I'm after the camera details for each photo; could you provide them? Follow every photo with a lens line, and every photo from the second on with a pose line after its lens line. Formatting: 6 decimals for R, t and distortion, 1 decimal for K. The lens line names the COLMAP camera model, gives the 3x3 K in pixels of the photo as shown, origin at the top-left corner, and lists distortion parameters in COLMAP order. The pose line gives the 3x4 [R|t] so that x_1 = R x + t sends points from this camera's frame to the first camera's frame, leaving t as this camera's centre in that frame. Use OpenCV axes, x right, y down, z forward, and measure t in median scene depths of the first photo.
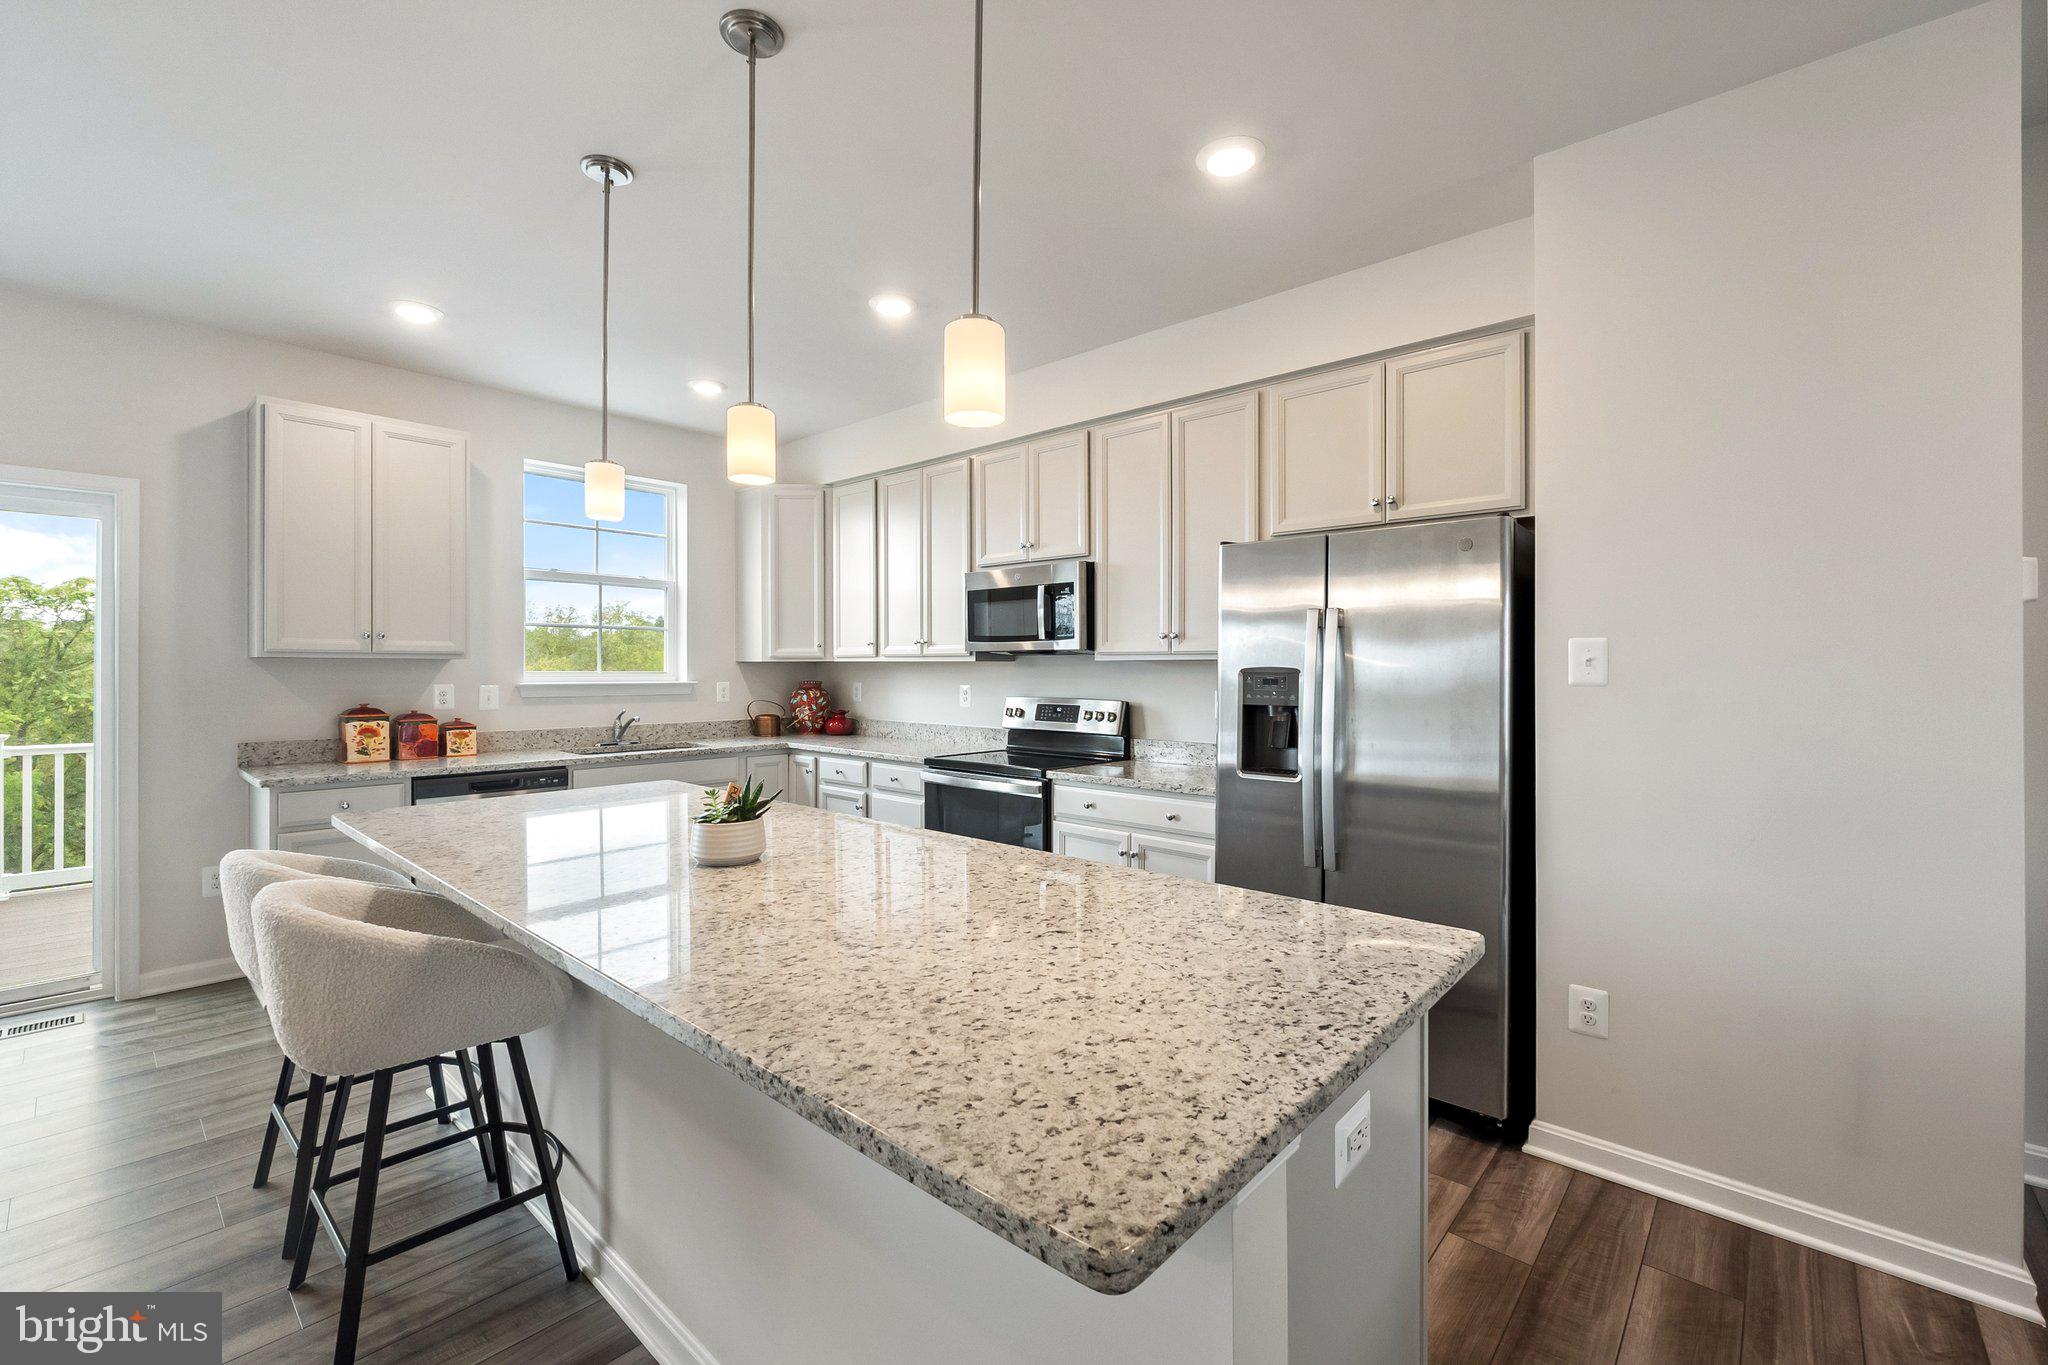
lens RADIAL K [[875.2, 0, 1025.9], [0, 875.2, 667.7], [0, 0, 1]] dist [0.000300, 0.000257]
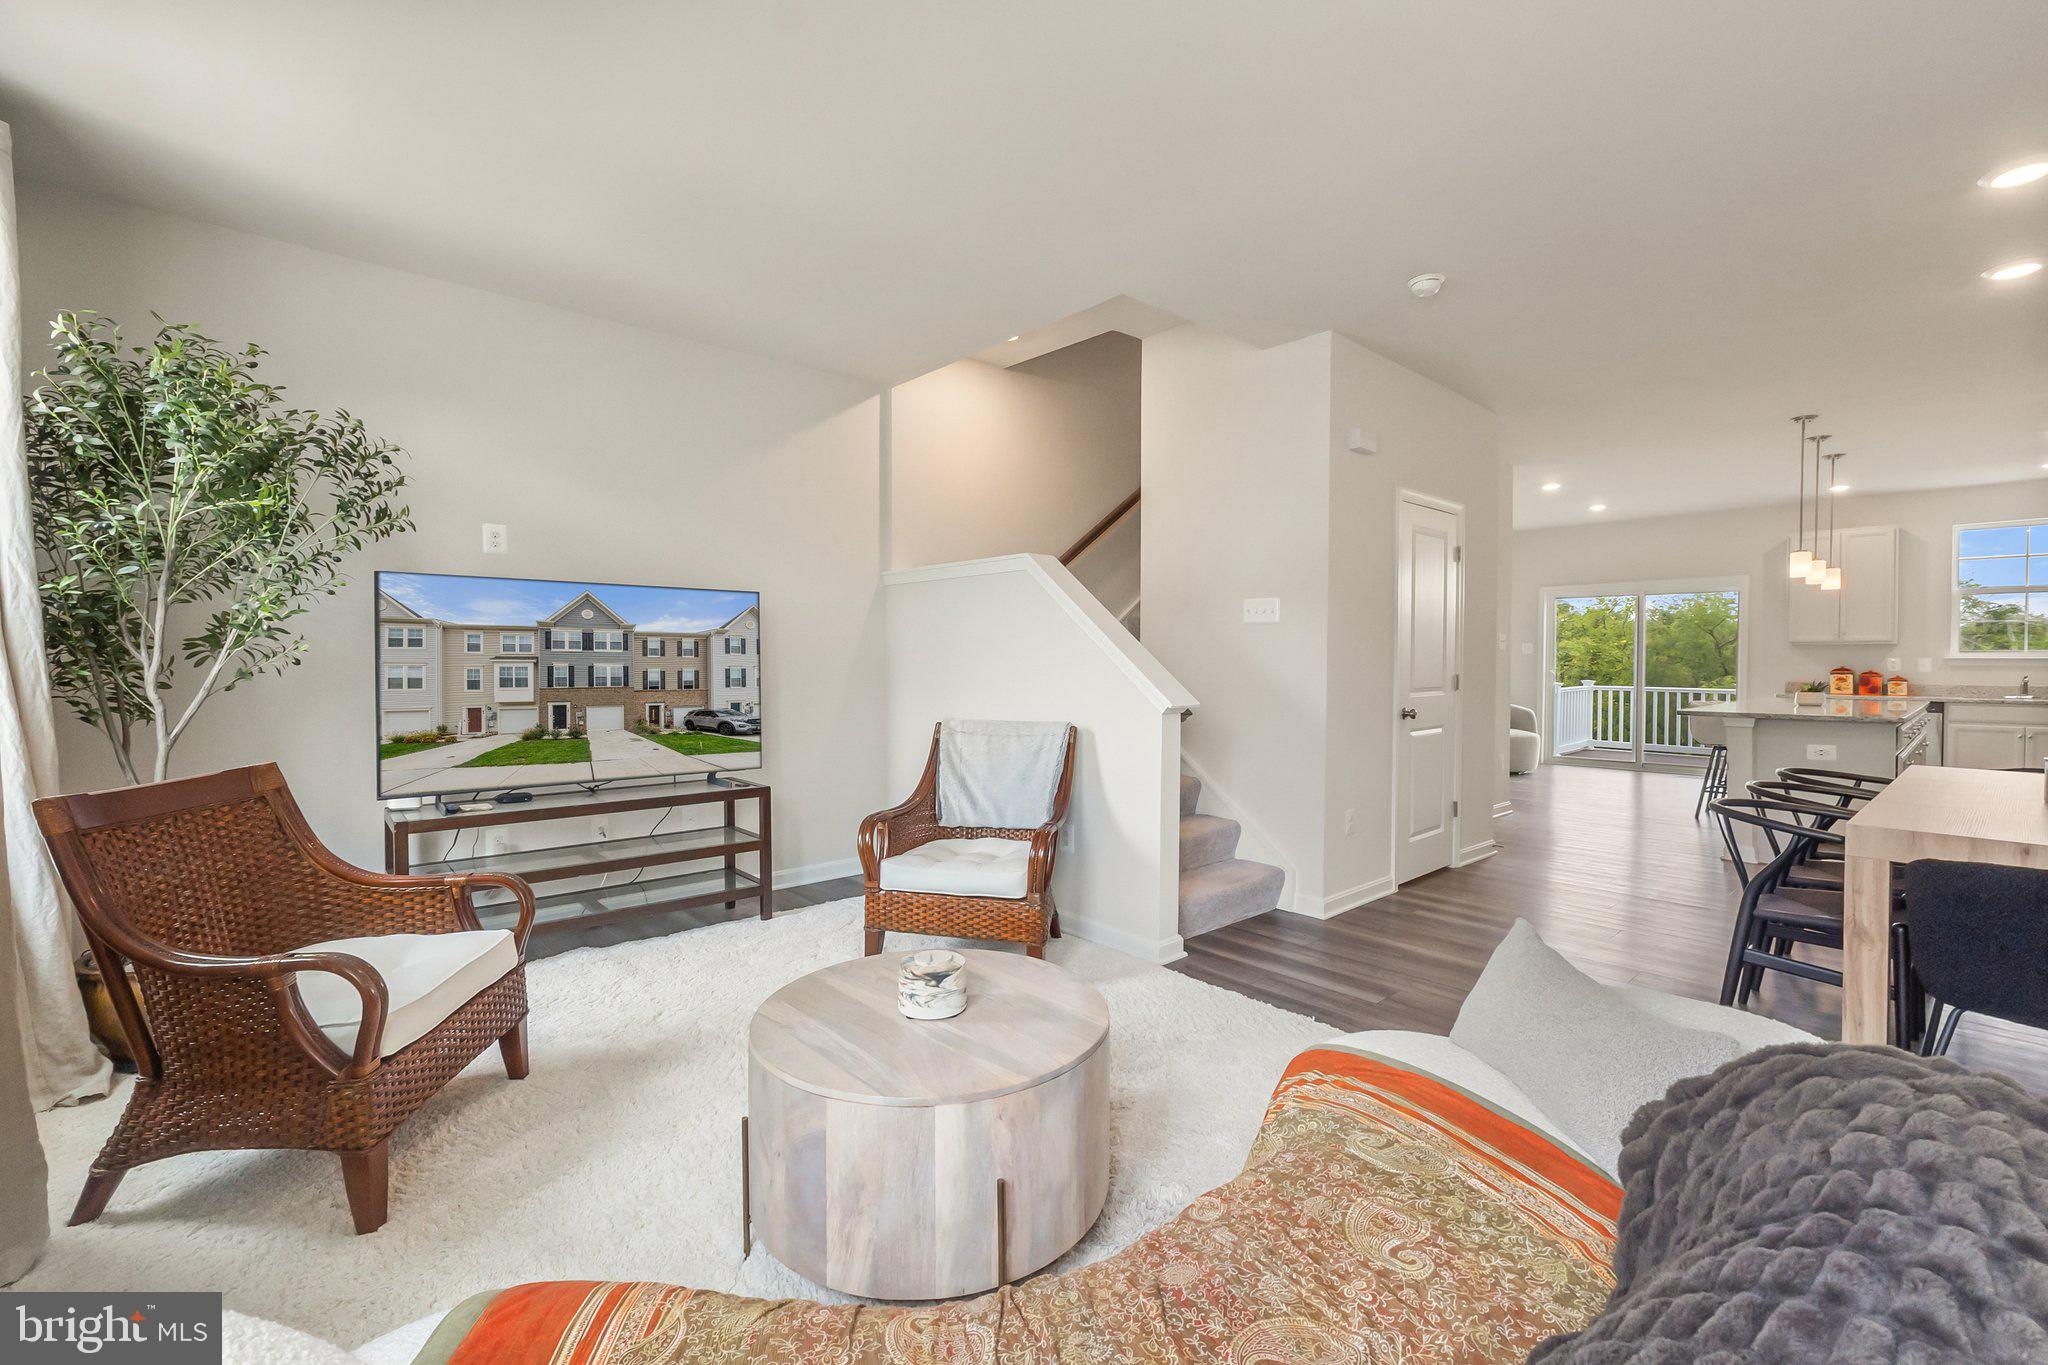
lens RADIAL K [[874.9, 0, 1030.1], [0, 874.9, 685.8], [0, 0, 1]] dist [-0.000526, -0.000184]
pose [[-0.113479, 0.028085, -0.993143, 1.437000], [-0.002776, 0.999588, 0.028584, 0.032143], [0.993537, 0.006001, -0.113354, -0.638328]]
